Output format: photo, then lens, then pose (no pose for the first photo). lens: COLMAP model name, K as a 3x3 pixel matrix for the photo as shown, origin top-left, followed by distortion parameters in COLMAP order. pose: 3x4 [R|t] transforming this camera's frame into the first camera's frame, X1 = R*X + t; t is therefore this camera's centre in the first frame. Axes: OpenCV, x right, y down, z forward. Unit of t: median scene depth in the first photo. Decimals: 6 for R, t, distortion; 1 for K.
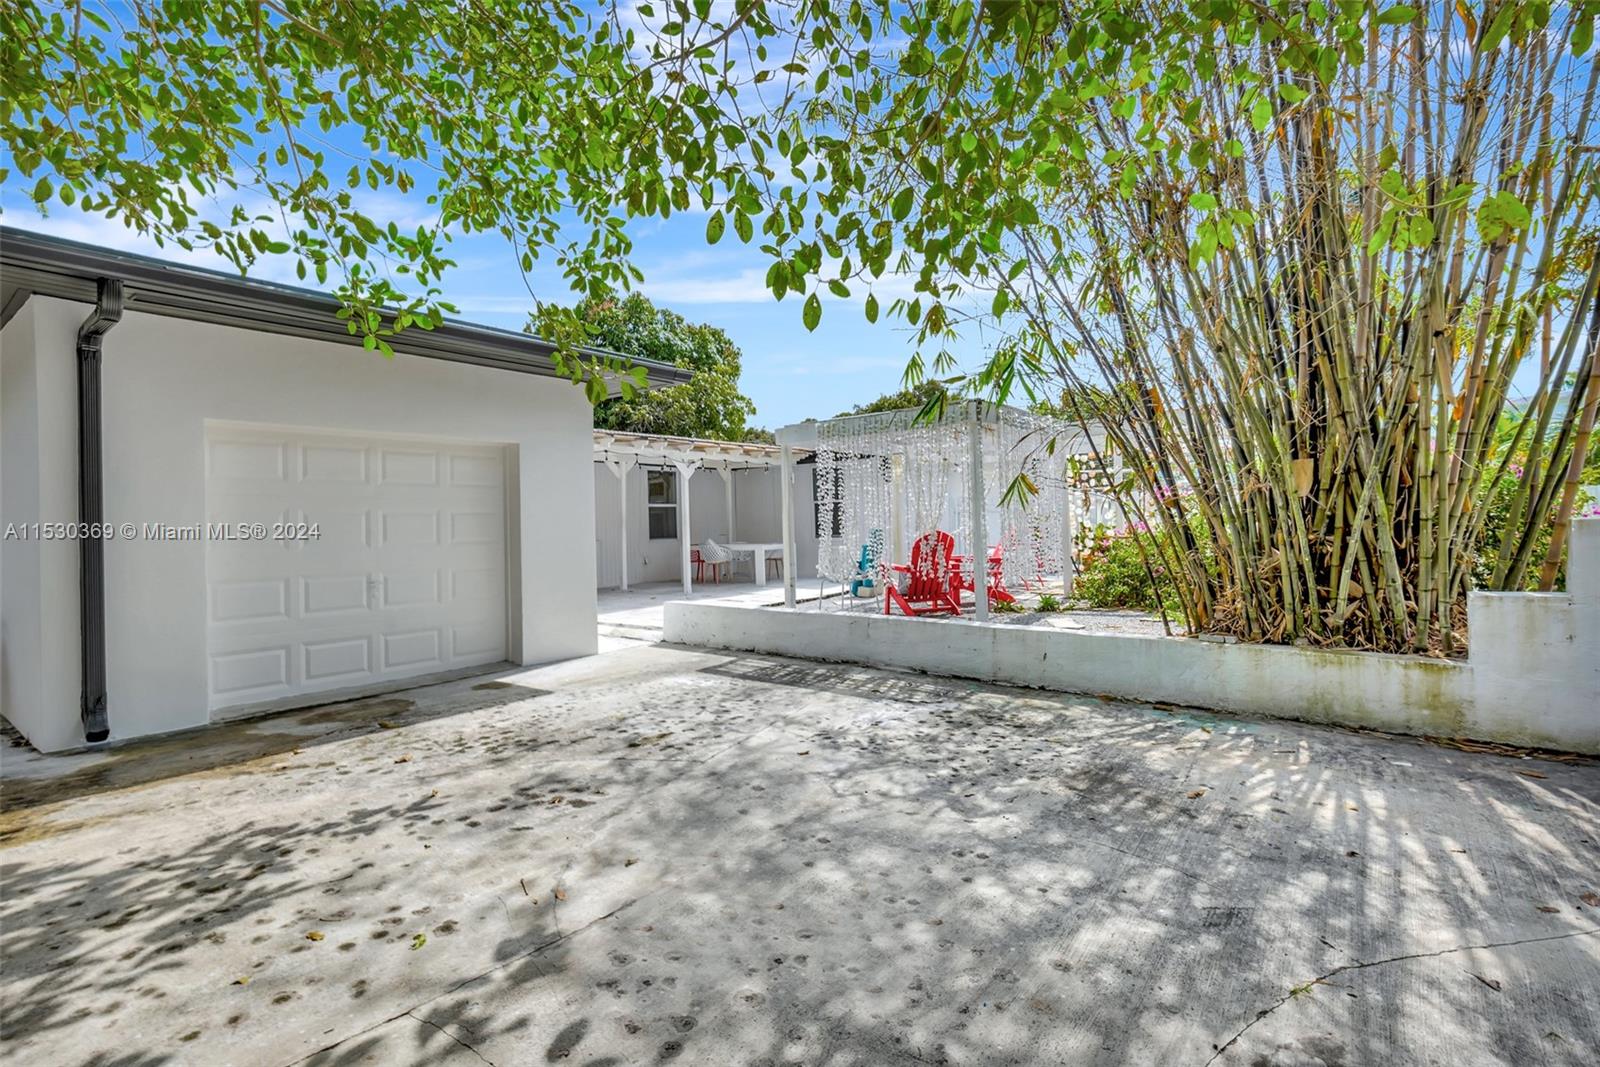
lens RADIAL K [[738.1, 0, 816.5], [0, 738.1, 565.5], [0, 0, 1]] dist [-0.001129, -0.000030]
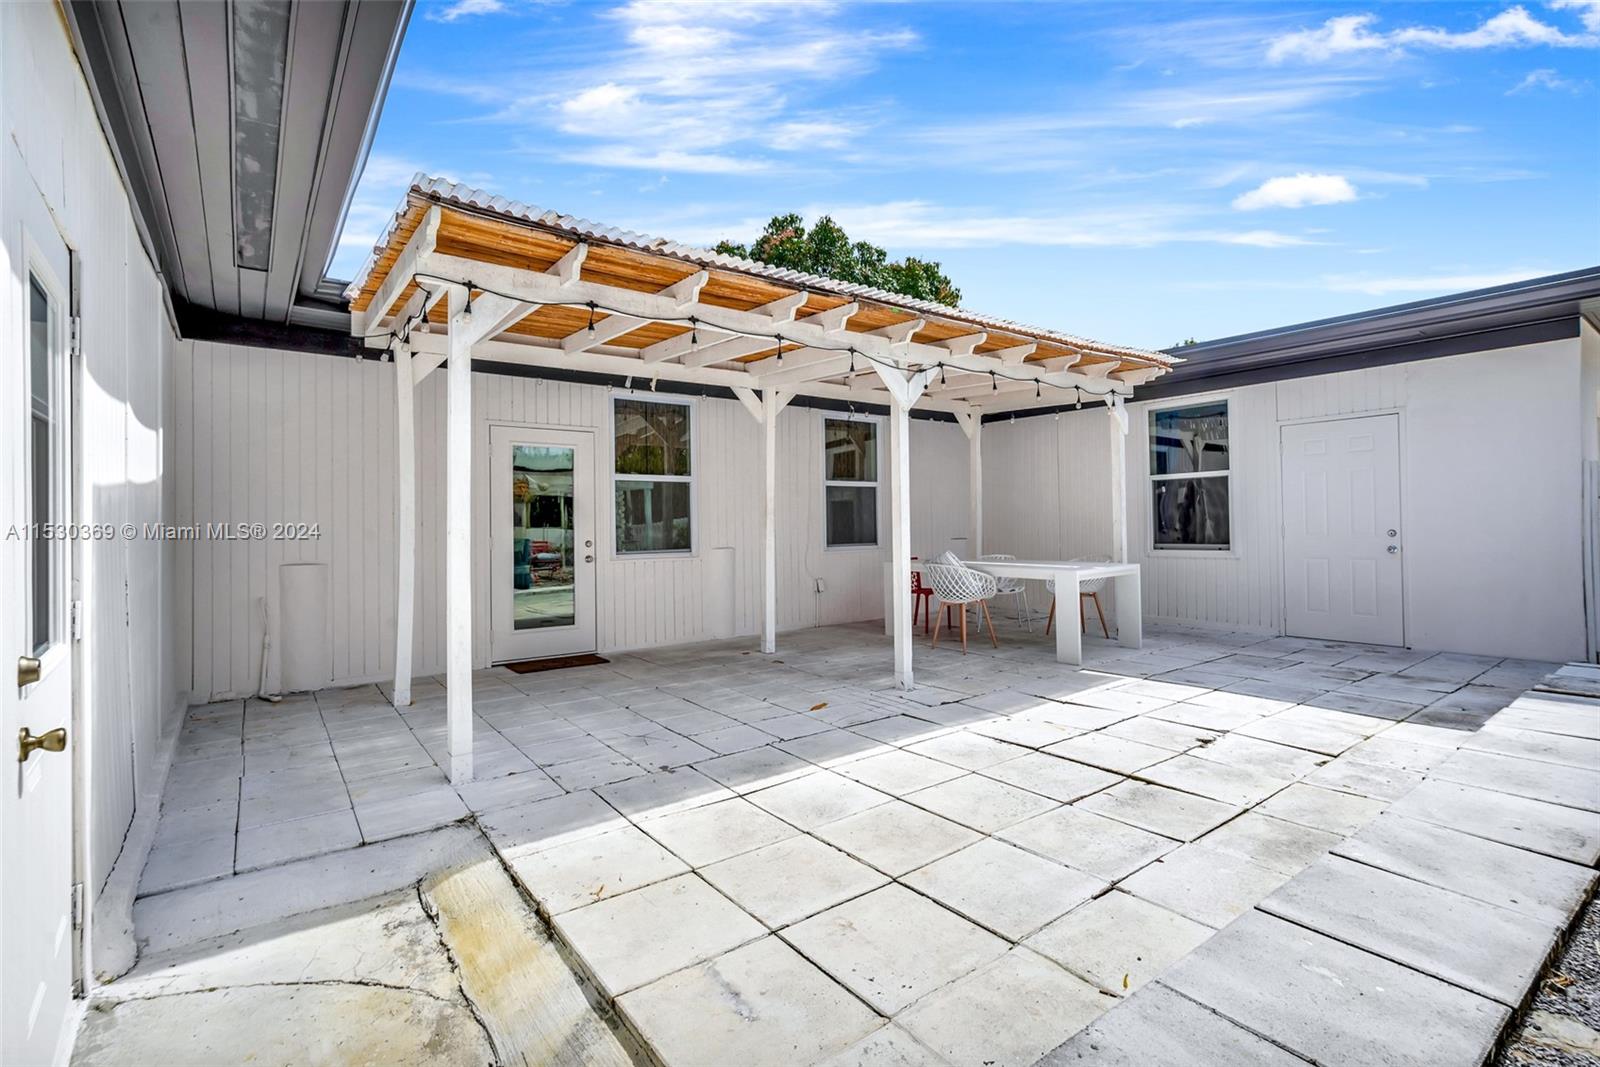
lens RADIAL K [[743.3, 0, 801.6], [0, 743.3, 518.3], [0, 0, 1]] dist [-0.003422, -0.000477]
pose [[0.962188, 0.010769, -0.272172, -0.346189], [-0.027208, 0.998021, -0.056698, -0.086734], [0.271023, 0.061960, 0.960577, 1.683061]]
